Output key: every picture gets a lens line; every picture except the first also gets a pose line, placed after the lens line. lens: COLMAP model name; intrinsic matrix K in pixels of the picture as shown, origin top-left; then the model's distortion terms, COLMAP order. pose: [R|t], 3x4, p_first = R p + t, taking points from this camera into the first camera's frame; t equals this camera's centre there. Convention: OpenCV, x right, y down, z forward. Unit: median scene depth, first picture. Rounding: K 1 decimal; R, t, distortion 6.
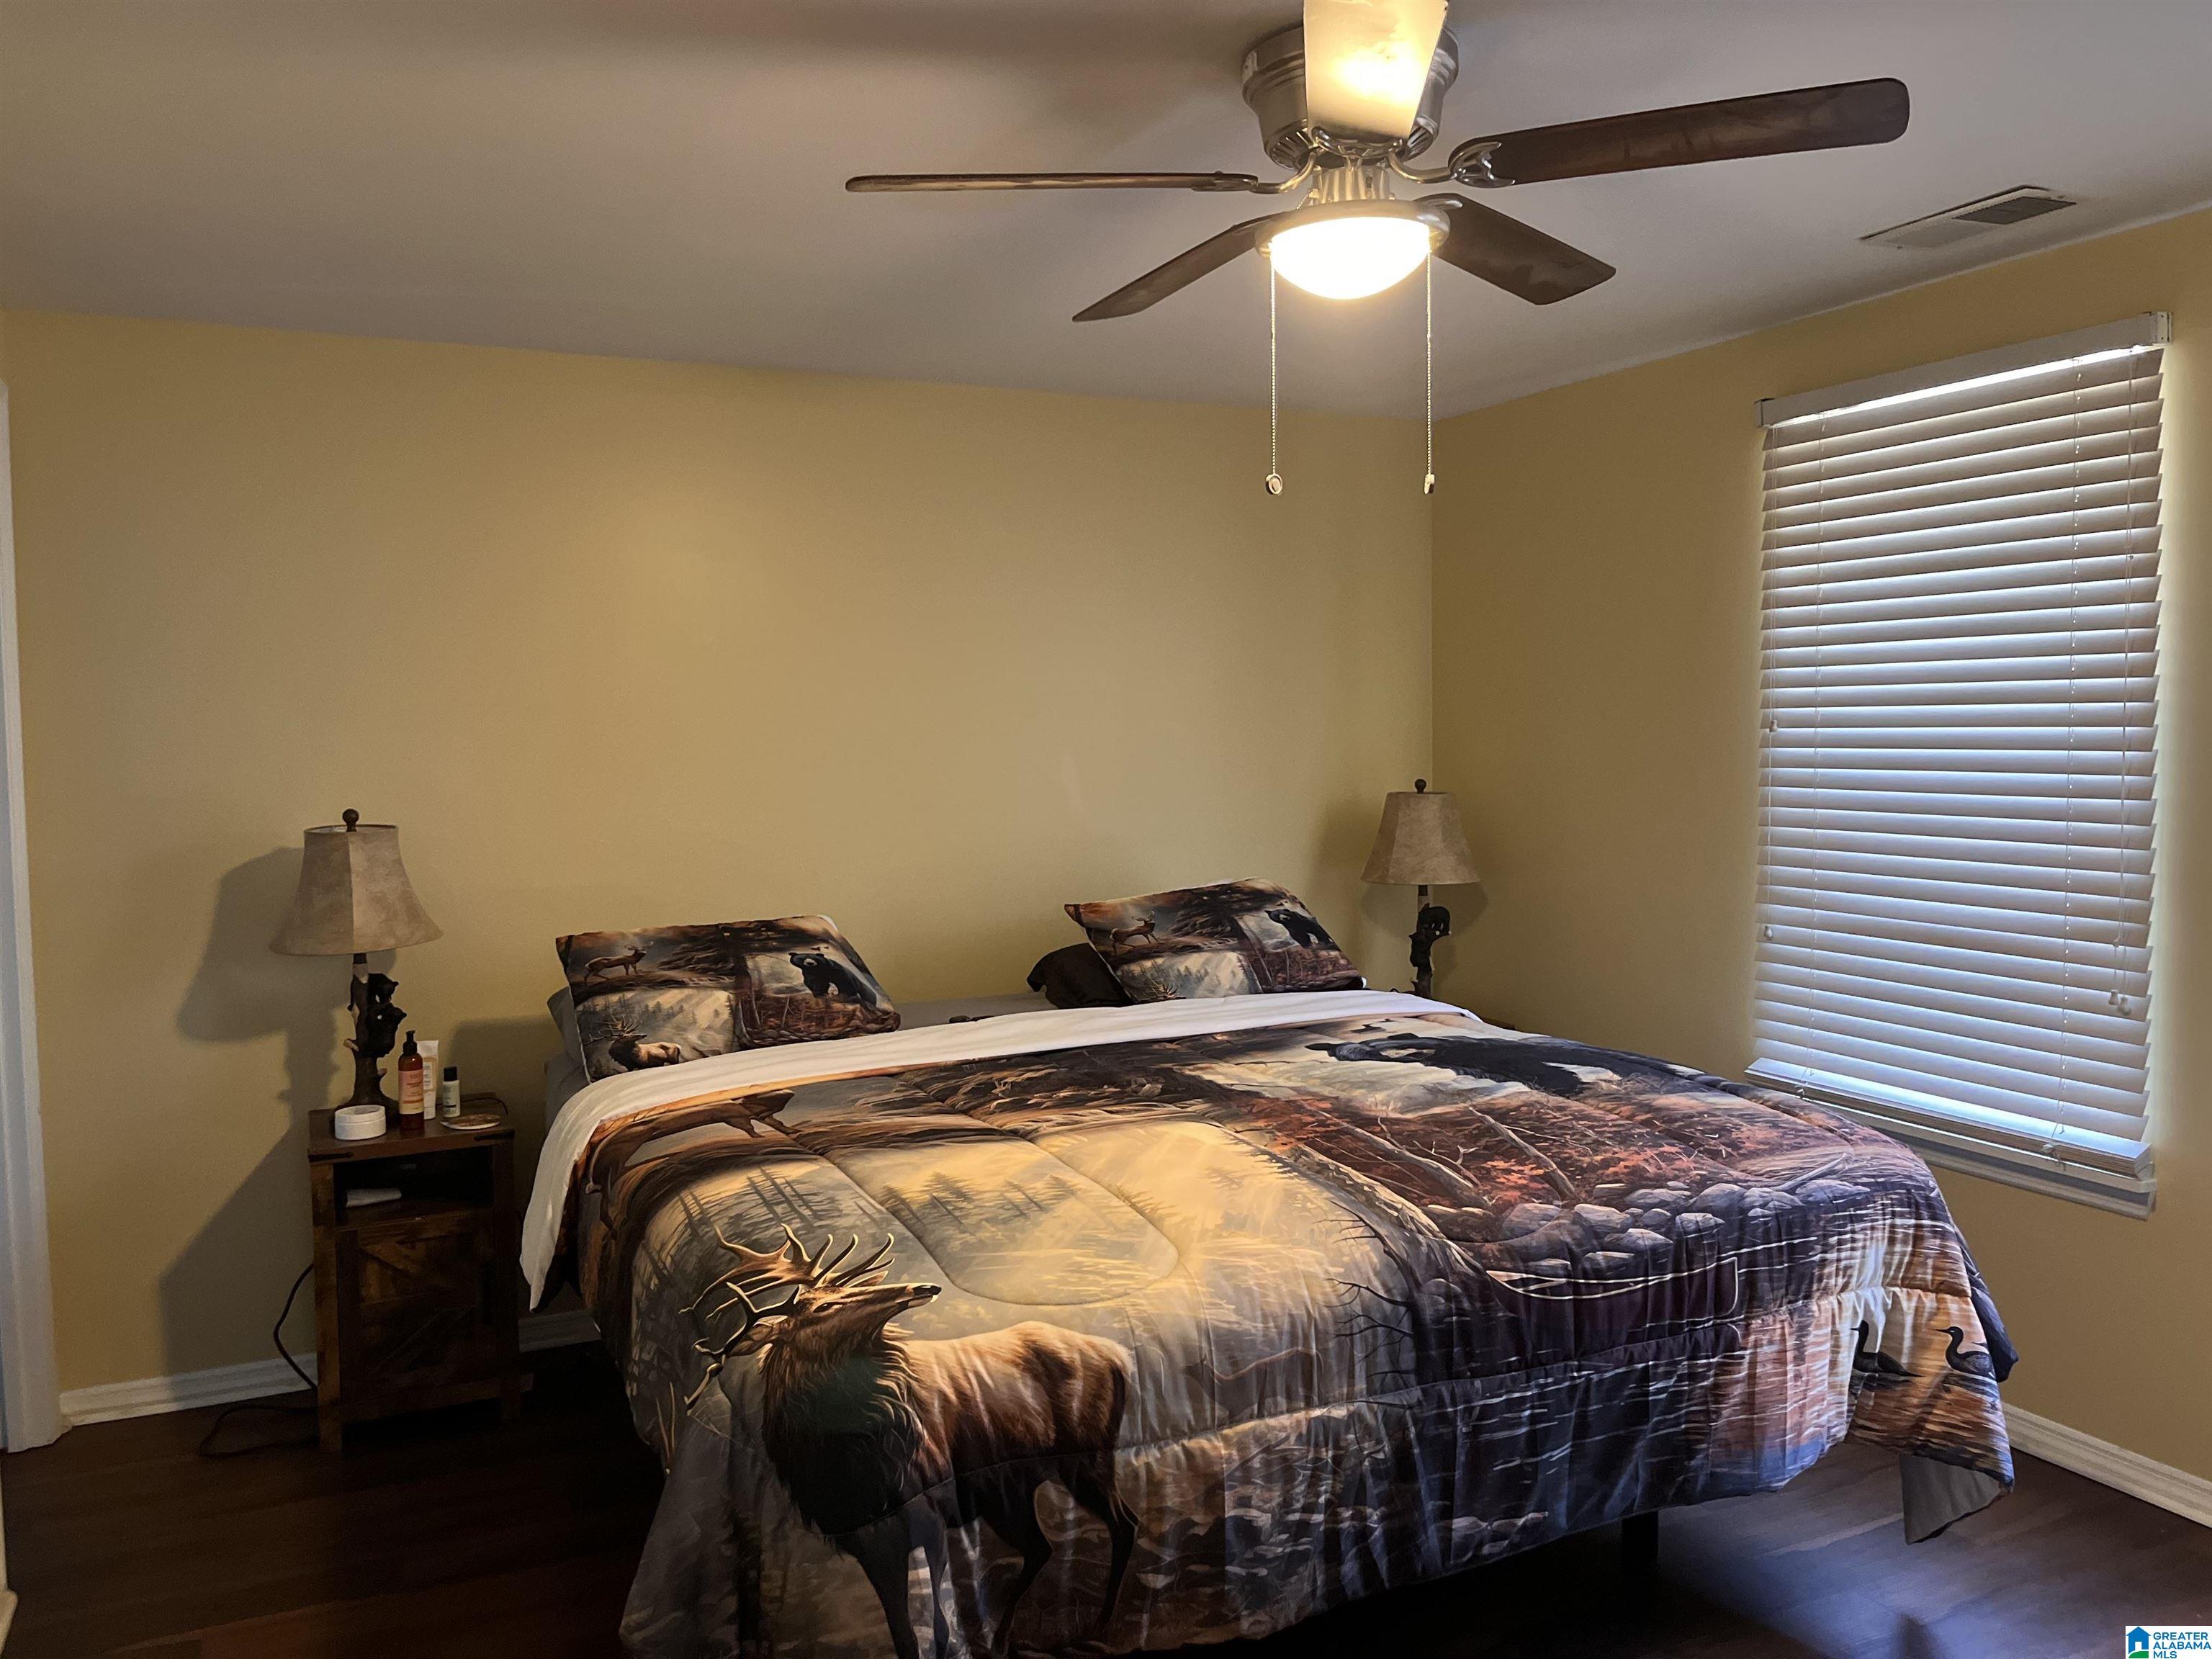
lens RADIAL K [[1652.1, 0, 1094.4], [0, 1652.1, 838.4], [0, 0, 1]] dist [0.052075, -0.067991]
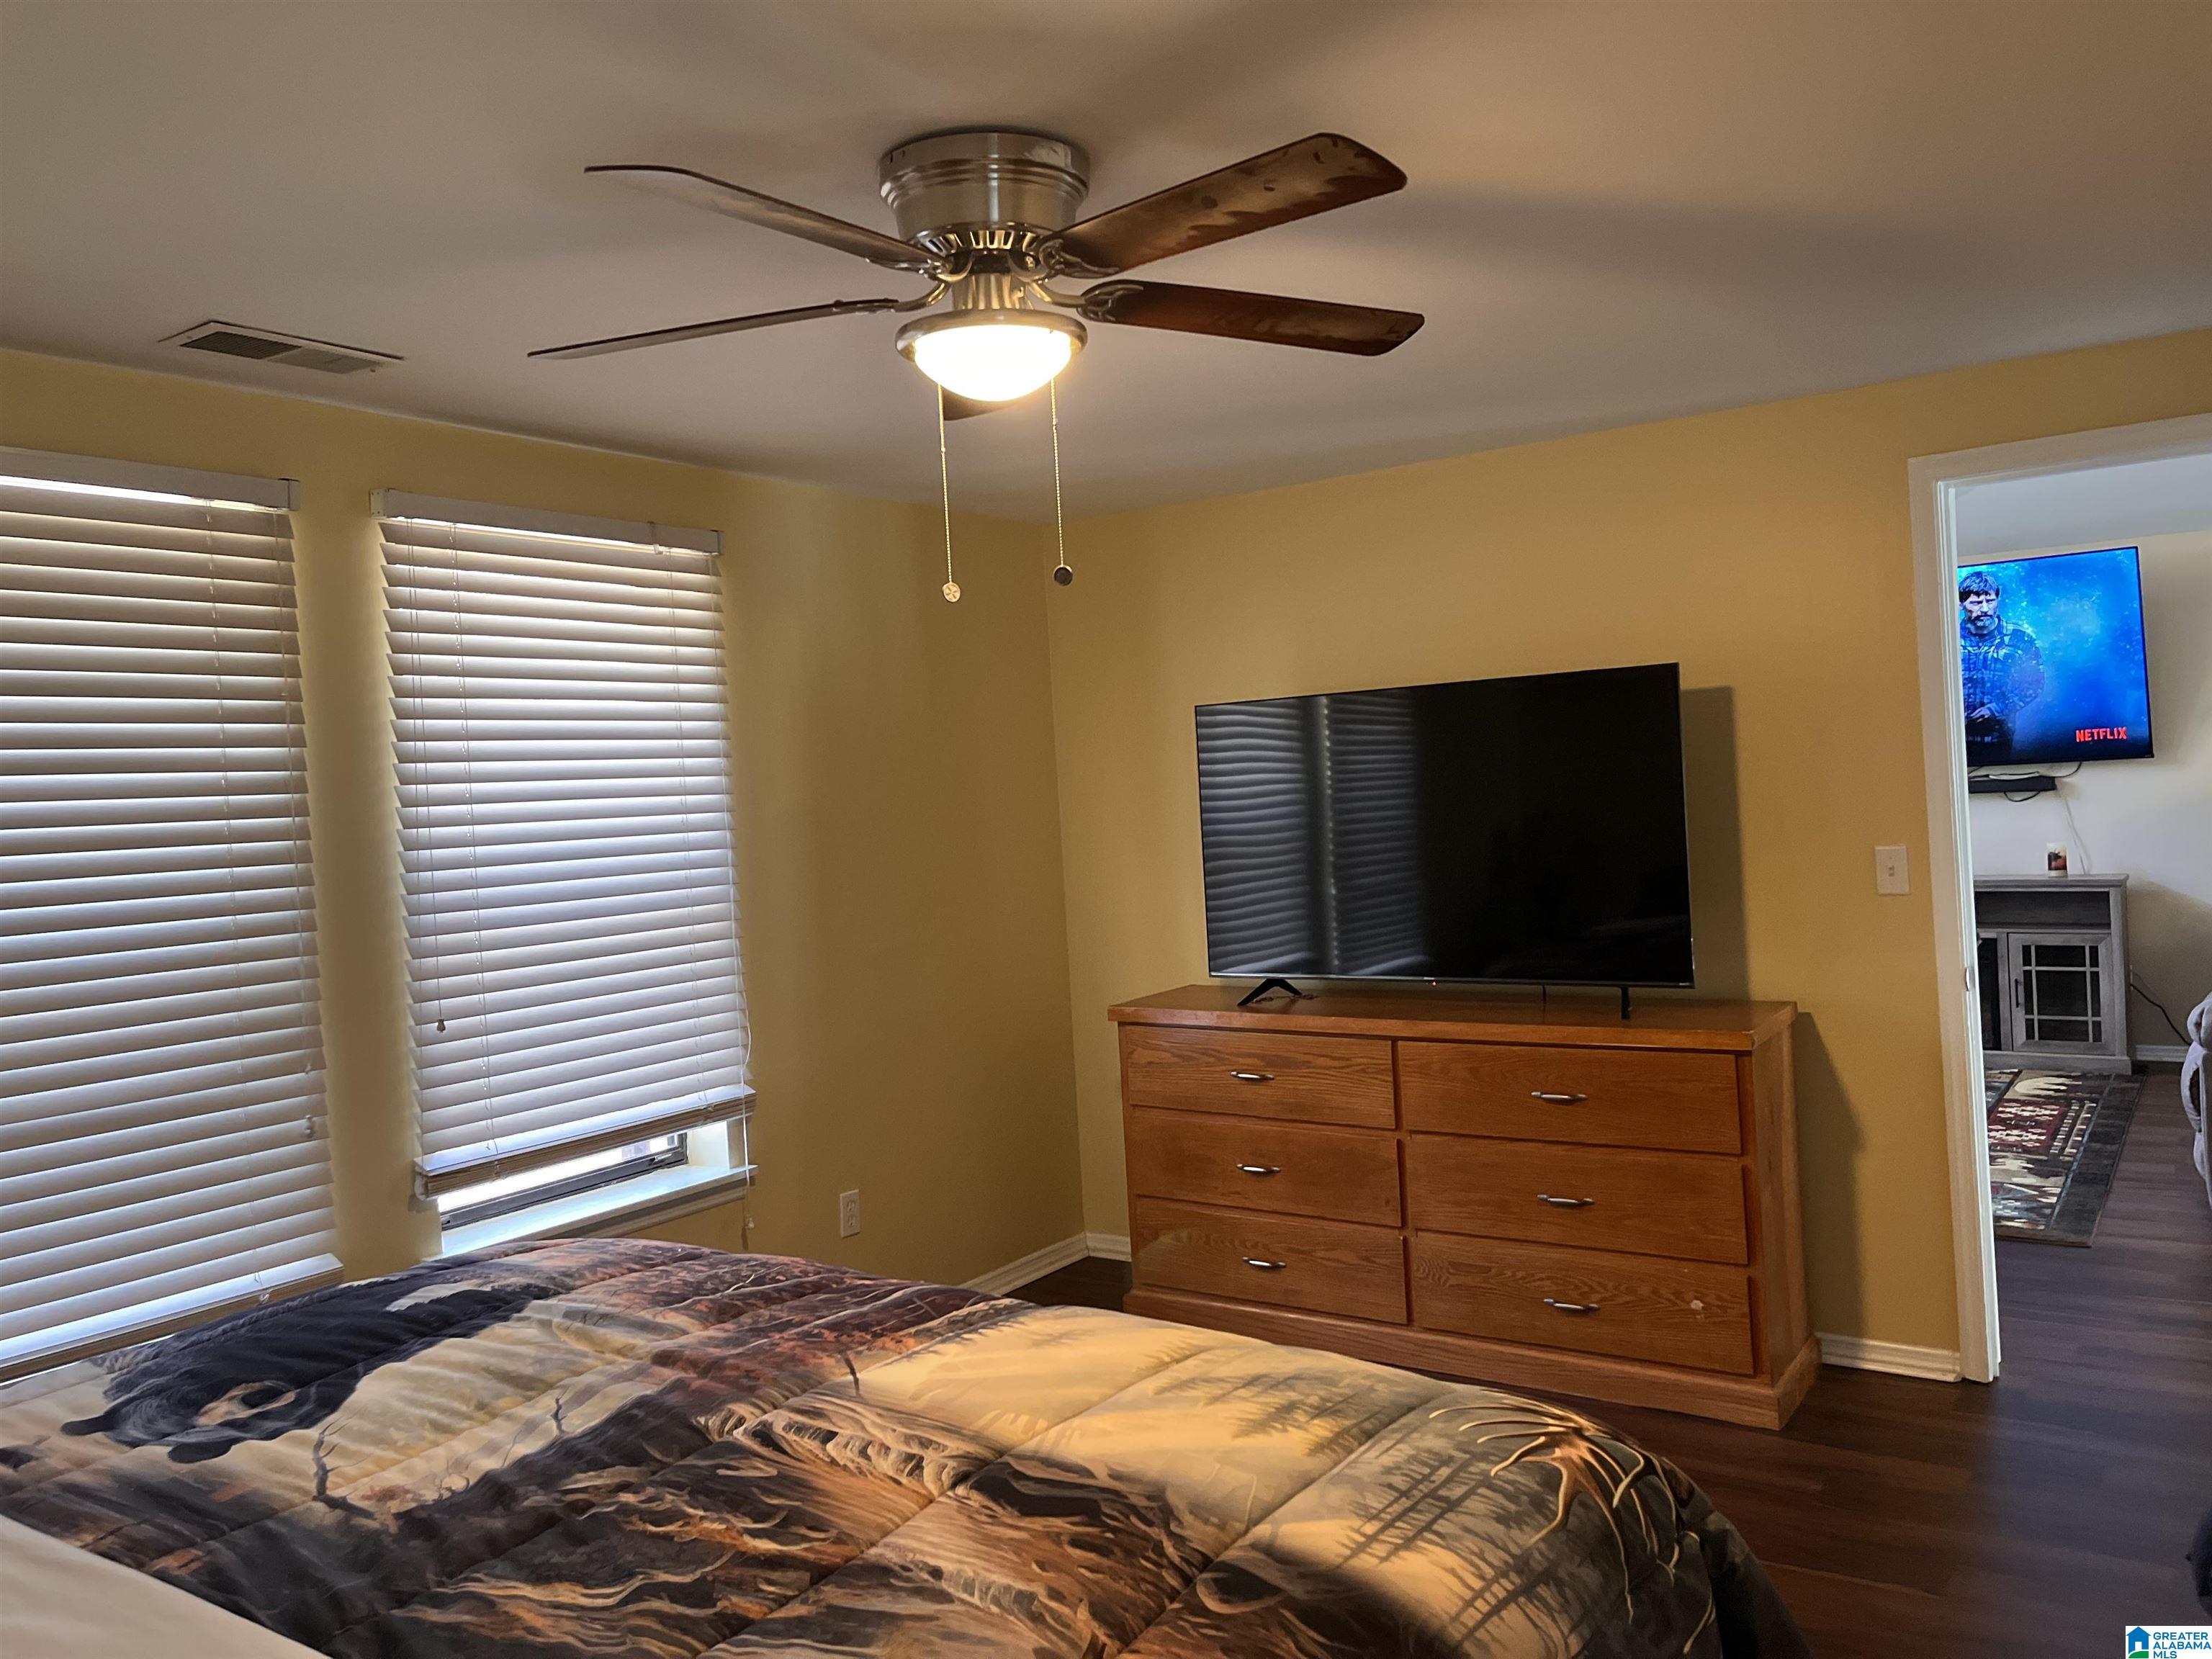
lens RADIAL K [[1652.1, 0, 1094.4], [0, 1652.1, 838.4], [0, 0, 1]] dist [0.052075, -0.067991]
pose [[-0.498899, 0.016603, 0.866501, -0.721226], [0.107267, 0.993312, 0.042728, -0.097182], [-0.859996, 0.114264, -0.497343, 1.435896]]
